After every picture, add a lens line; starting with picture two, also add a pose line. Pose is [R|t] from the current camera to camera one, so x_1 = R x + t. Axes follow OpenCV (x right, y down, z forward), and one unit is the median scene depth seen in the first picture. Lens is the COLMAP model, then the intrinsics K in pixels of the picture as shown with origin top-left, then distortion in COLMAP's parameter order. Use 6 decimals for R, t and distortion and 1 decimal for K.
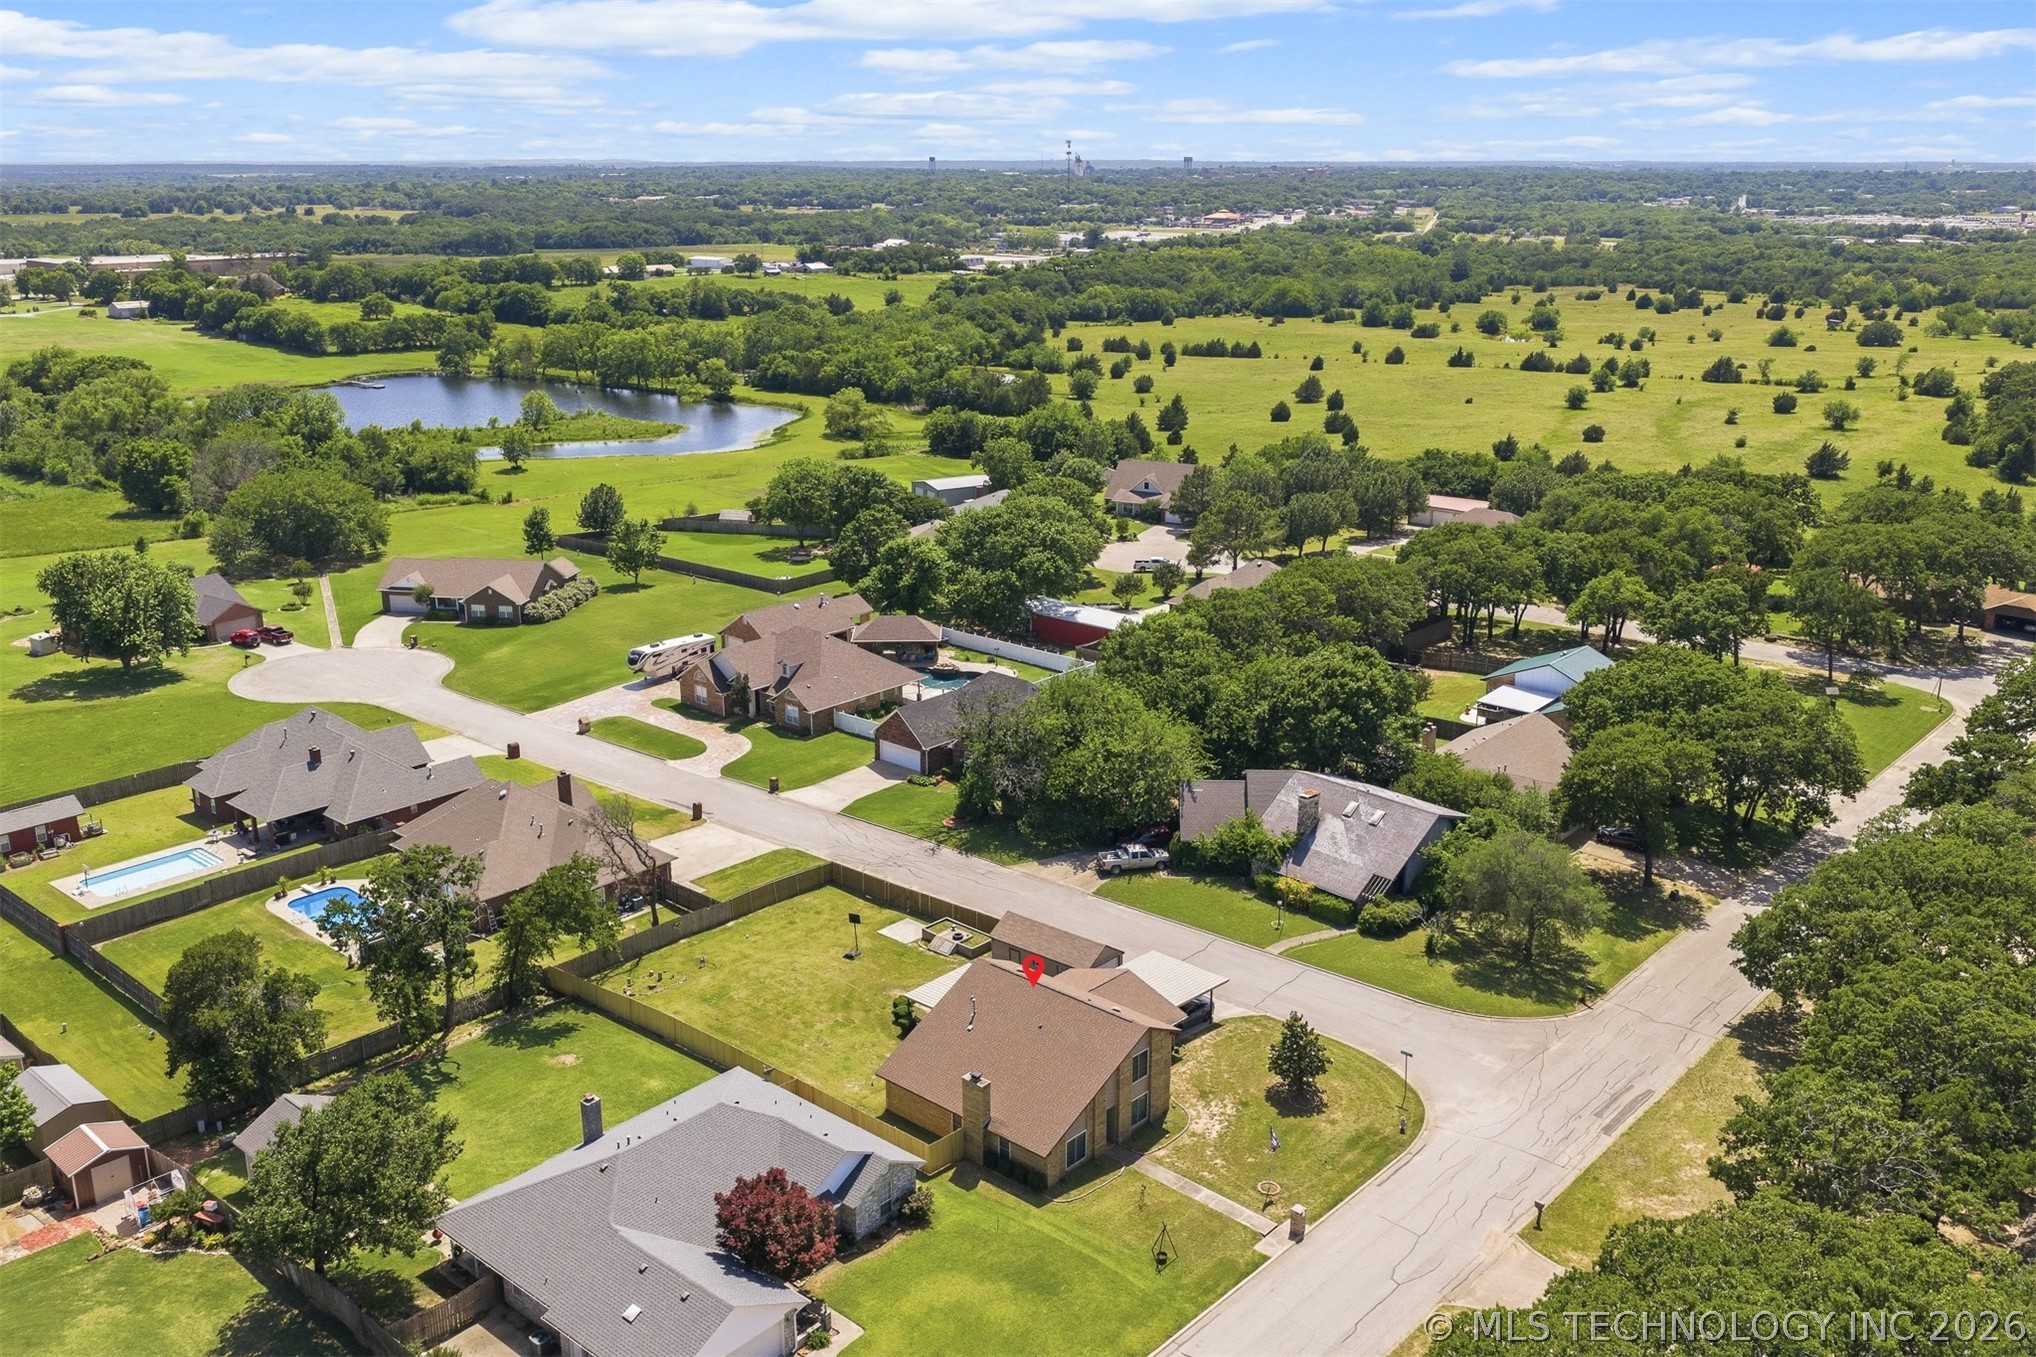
lens RADIAL K [[1763.1, 0, 1020.1], [0, 1763.1, 544.5], [0, 0, 1]] dist [0.012151, 0.002930]
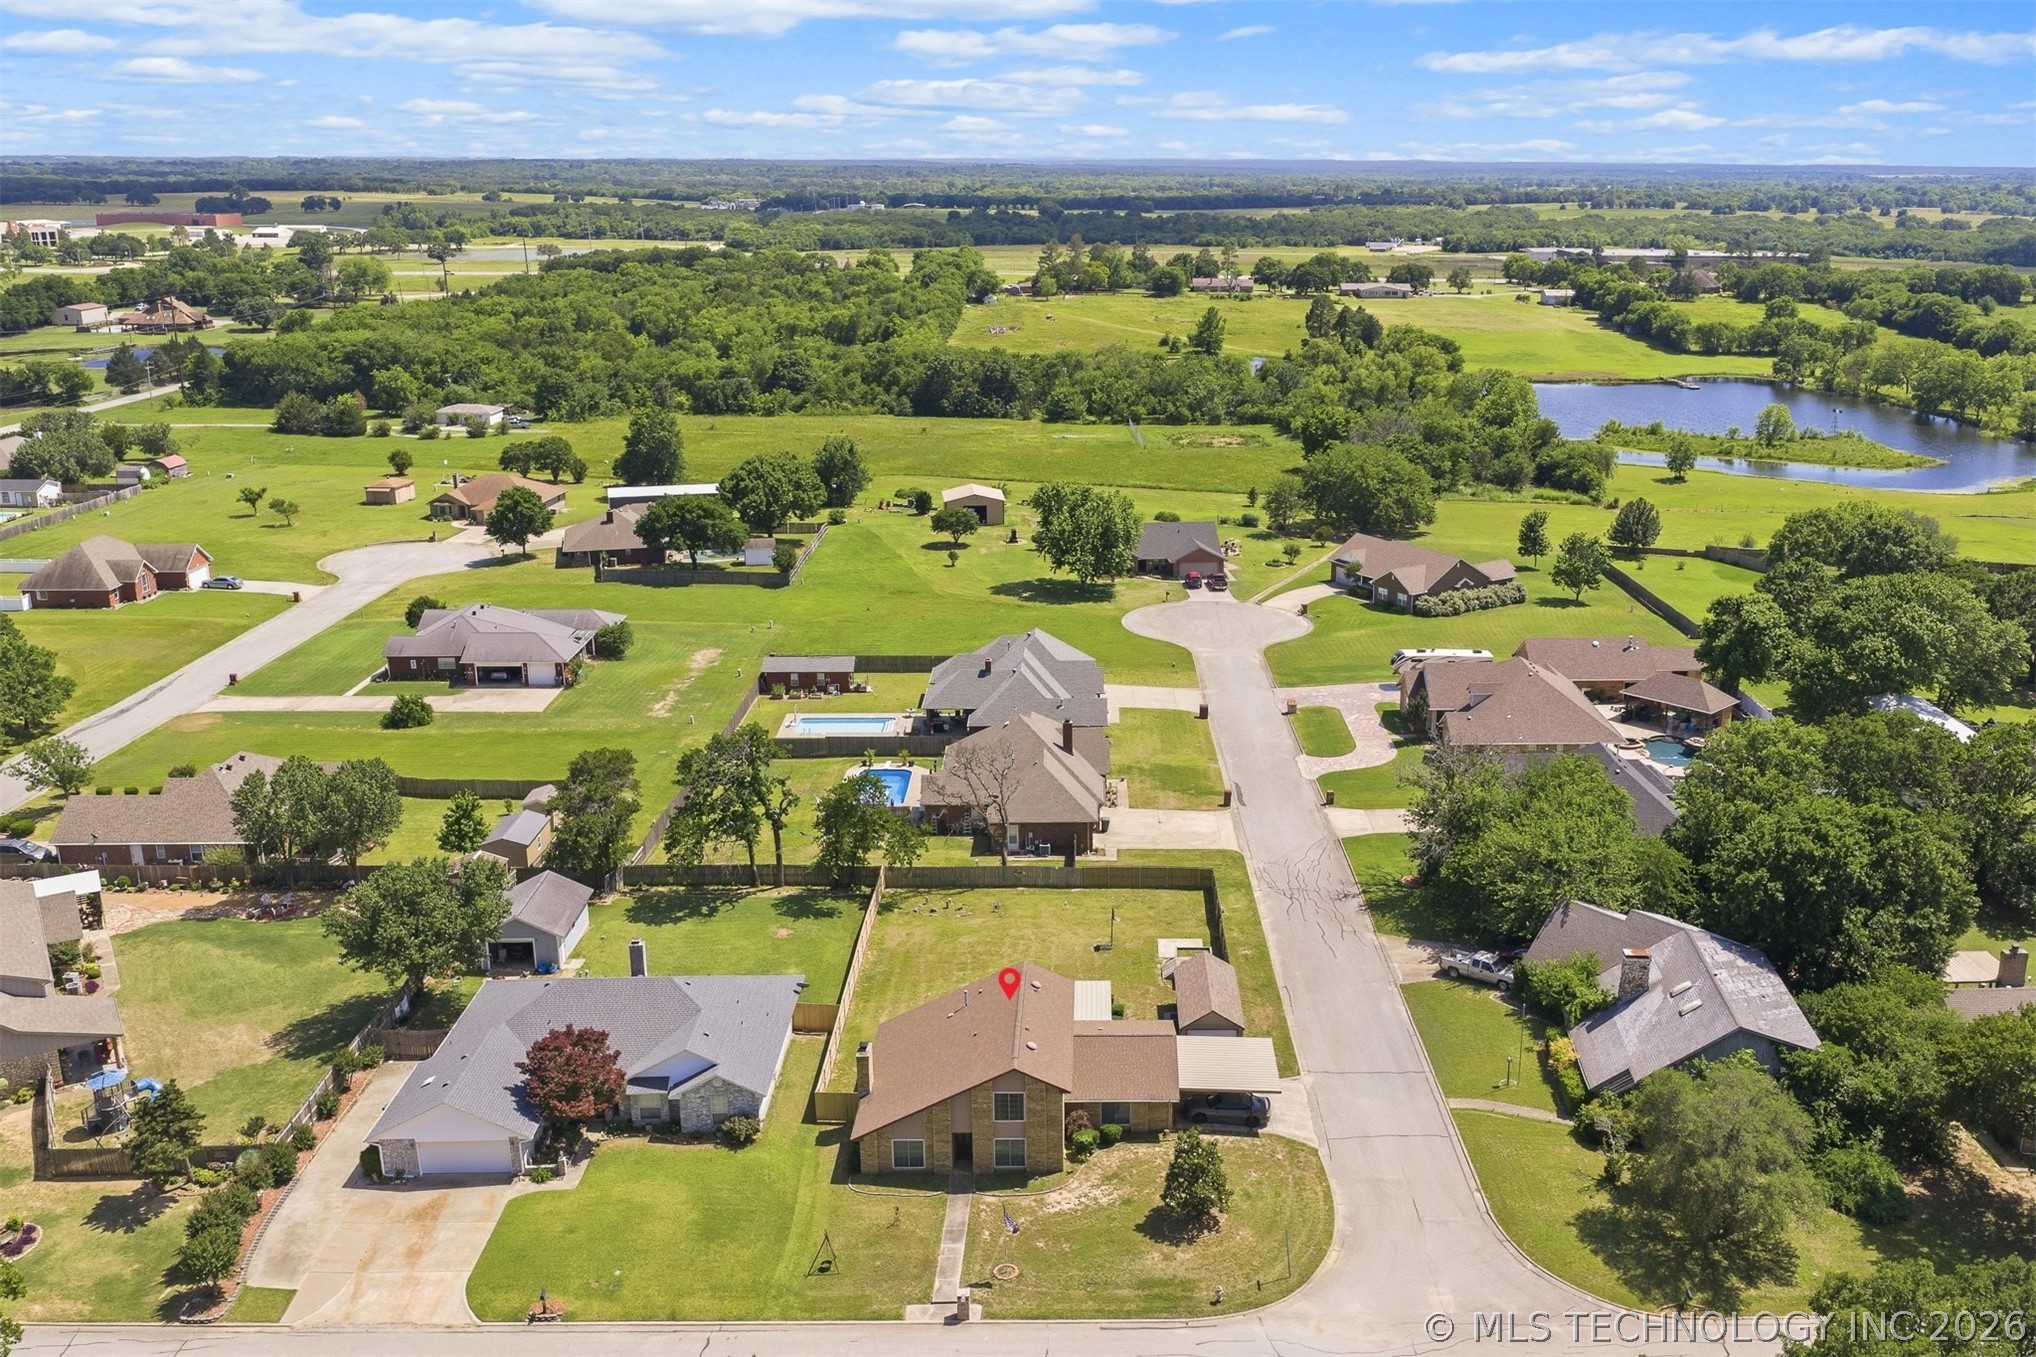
lens RADIAL K [[1795.9, 0, 1143.6], [0, 1795.9, 600.9], [0, 0, 1]] dist [0.001731, -0.007518]
pose [[0.692093, 0.179604, -0.699106, 0.502912], [-0.161229, 0.982543, 0.092809, -0.050421], [0.703571, 0.048484, 0.708969, 0.236741]]
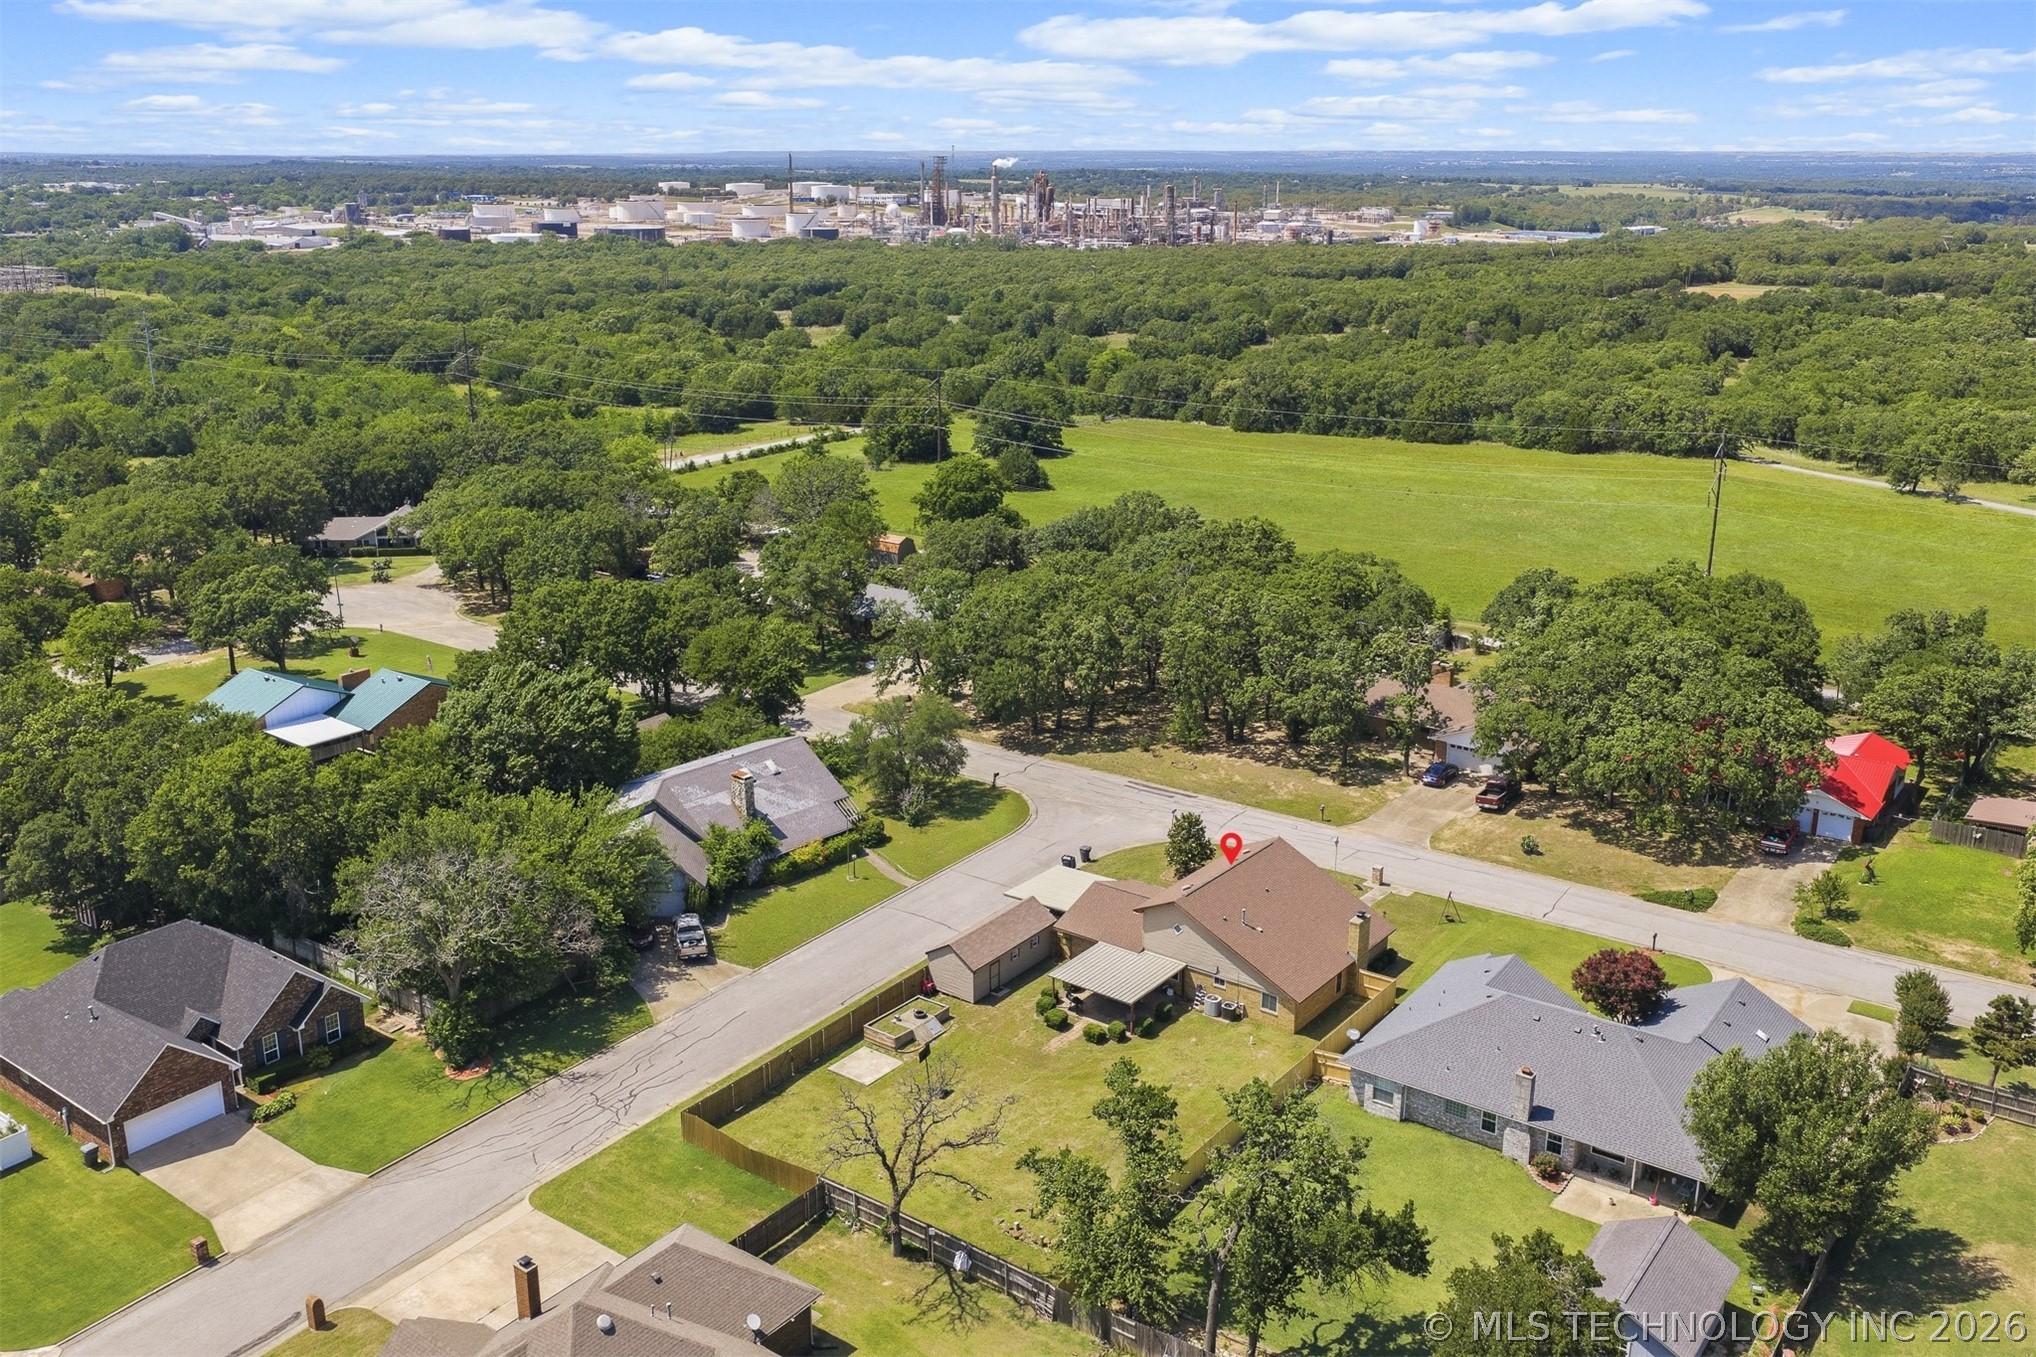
lens RADIAL K [[1715.4, 0, 1022.4], [0, 1715.4, 603.8], [0, 0, 1]] dist [-0.000643, -0.011348]
pose [[-0.101397, -0.245961, 0.963962, -0.680045], [0.205663, 0.942842, 0.262205, -0.151767], [-0.973356, 0.224838, -0.045017, 0.795303]]
